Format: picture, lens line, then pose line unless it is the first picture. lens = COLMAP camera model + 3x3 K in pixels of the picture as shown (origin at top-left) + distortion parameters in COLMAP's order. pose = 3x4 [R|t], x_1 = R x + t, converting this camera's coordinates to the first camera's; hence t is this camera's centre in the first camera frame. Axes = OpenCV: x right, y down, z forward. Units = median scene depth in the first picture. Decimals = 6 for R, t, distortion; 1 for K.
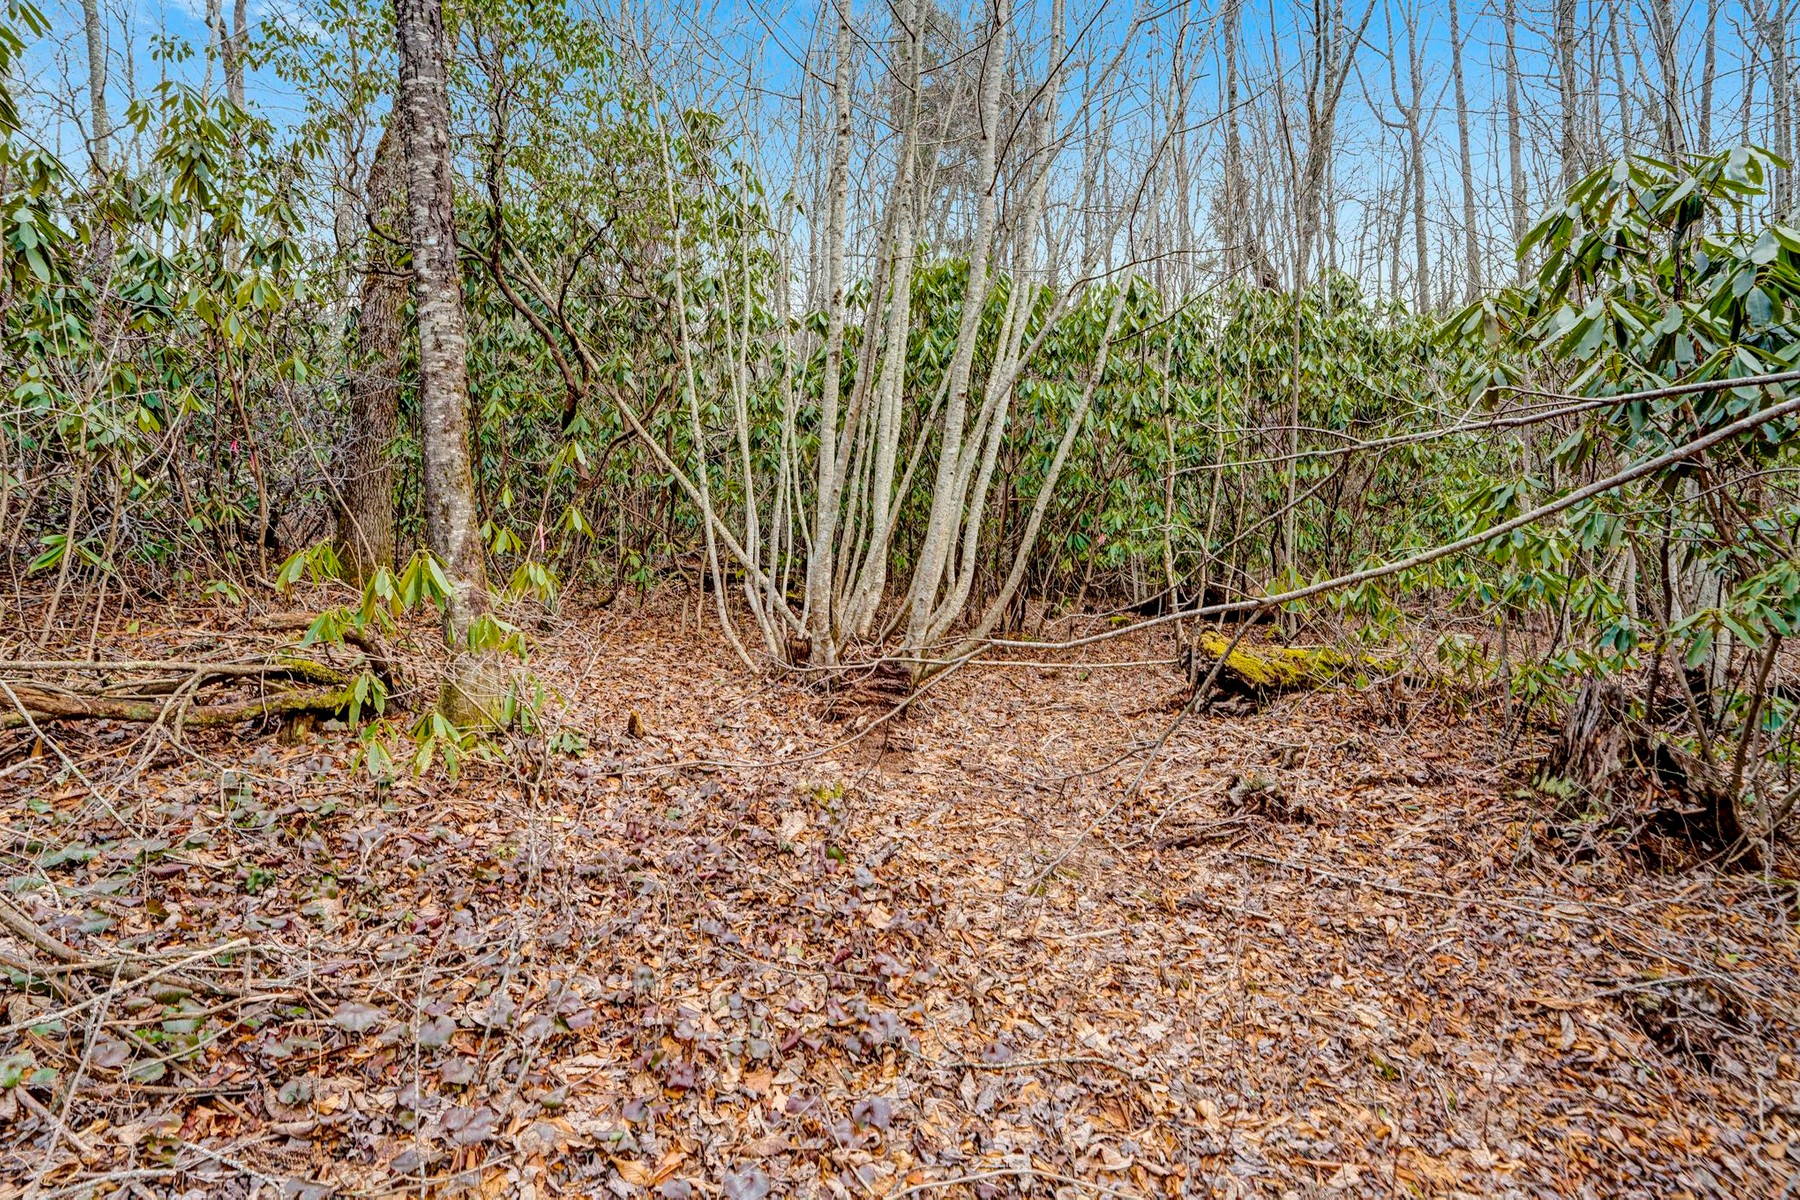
lens RADIAL K [[913.9, 0, 900.0], [0, 913.9, 600.0], [0, 0, 1]] dist [-0.068480, 0.031553]
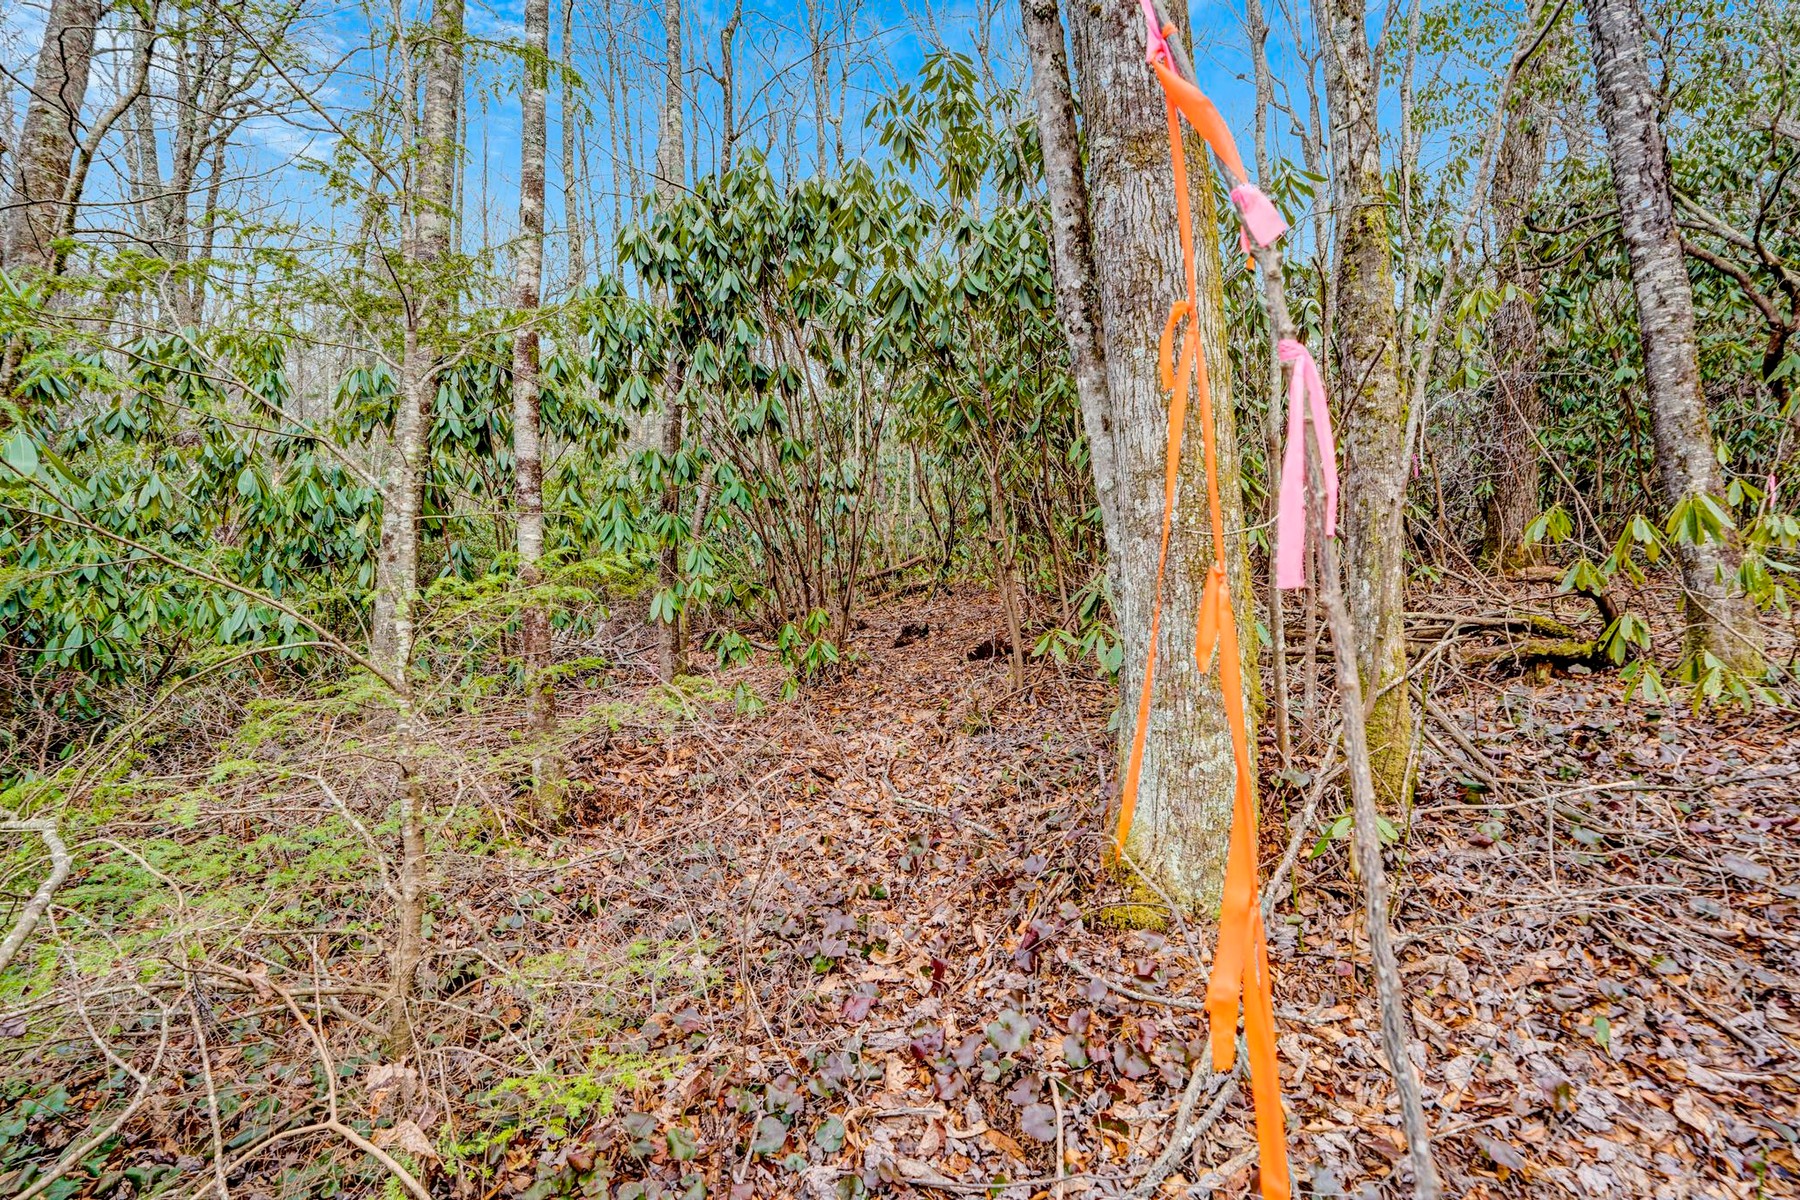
lens RADIAL K [[918.0, 0, 900.0], [0, 918.0, 600.0], [0, 0, 1]] dist [-0.066194, 0.029710]
pose [[0.478361, -0.048902, -0.876801, -0.059848], [0.021992, 0.998802, -0.043708, 0.075550], [0.877888, 0.001626, 0.478864, -0.231247]]
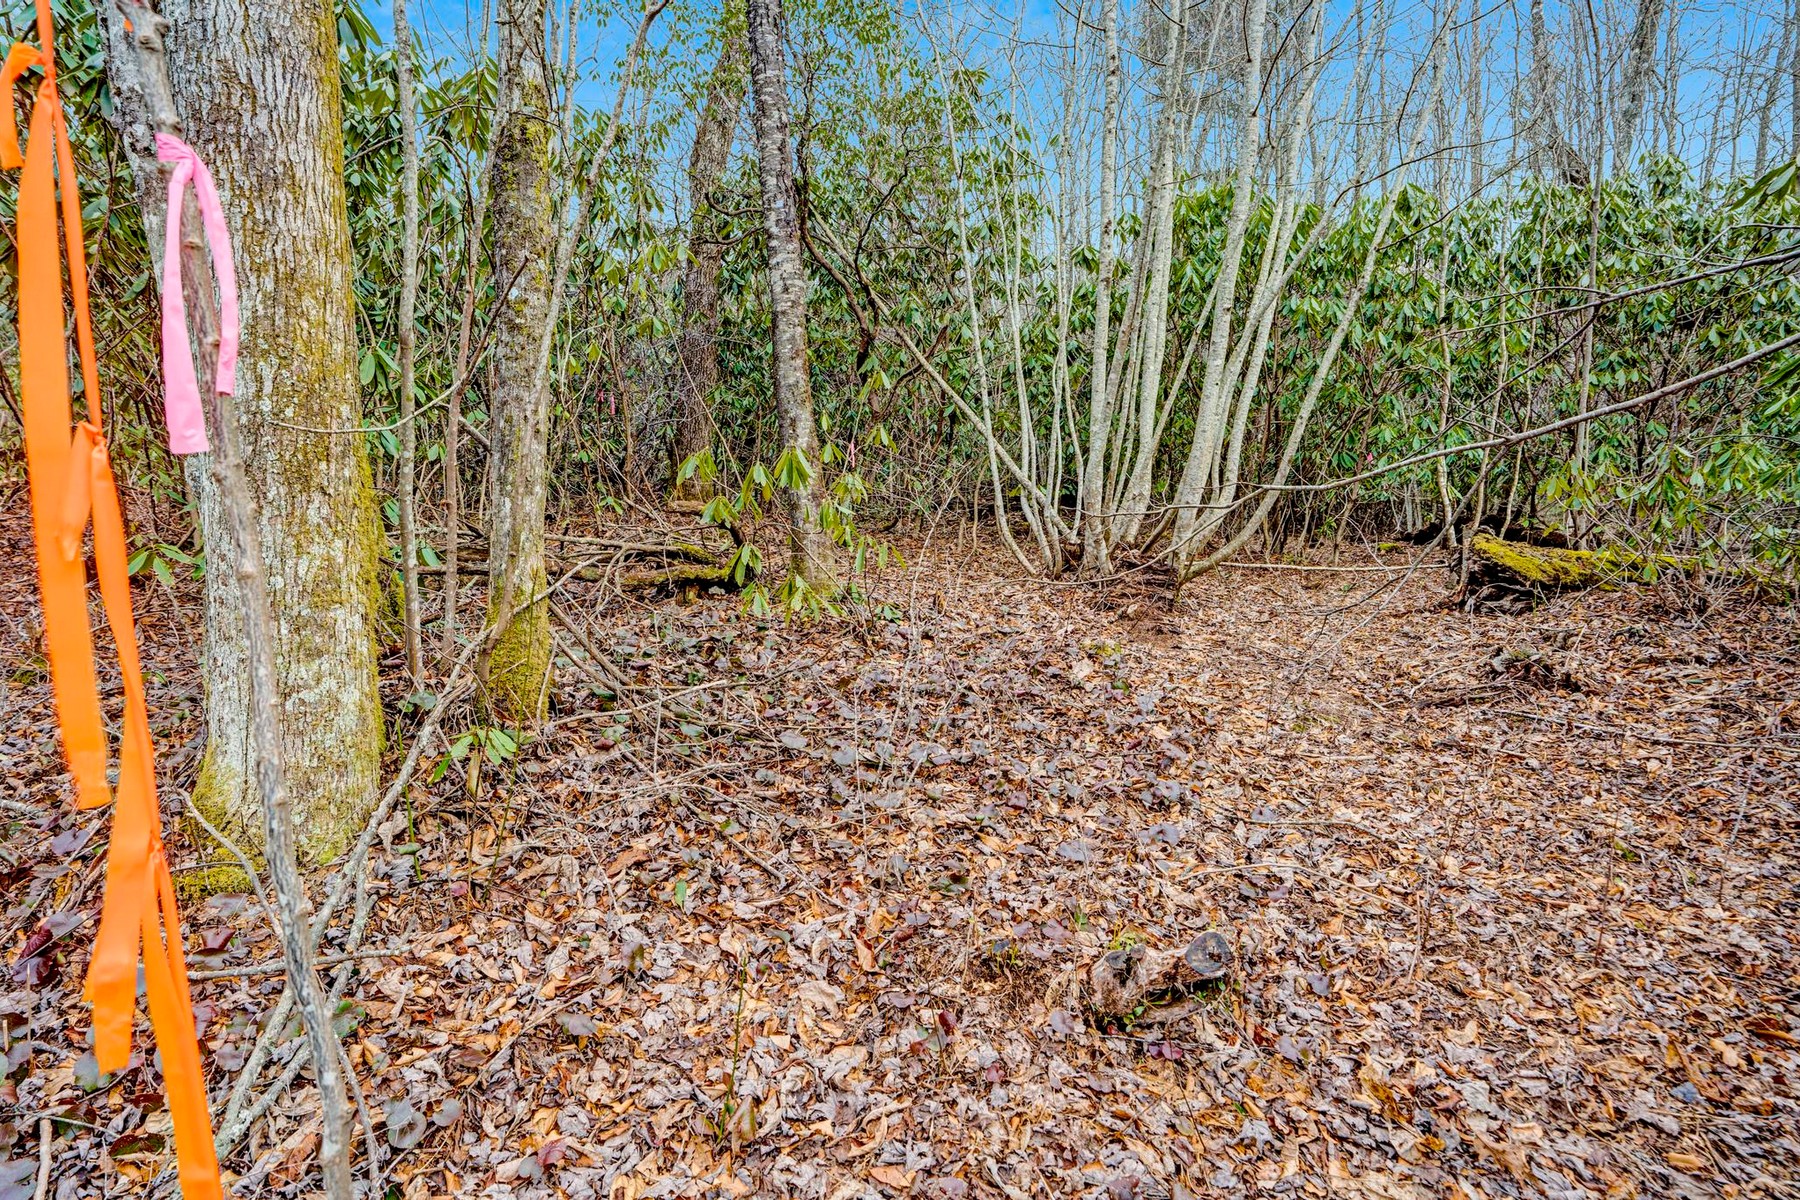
lens RADIAL K [[913.9, 0, 900.0], [0, 913.9, 600.0], [0, 0, 1]] dist [-0.068480, 0.031553]
pose [[0.964638, 0.006566, -0.263495, -0.028452], [0.005582, 0.998957, 0.045328, 0.085320], [0.263518, -0.045196, 0.963595, -0.176773]]
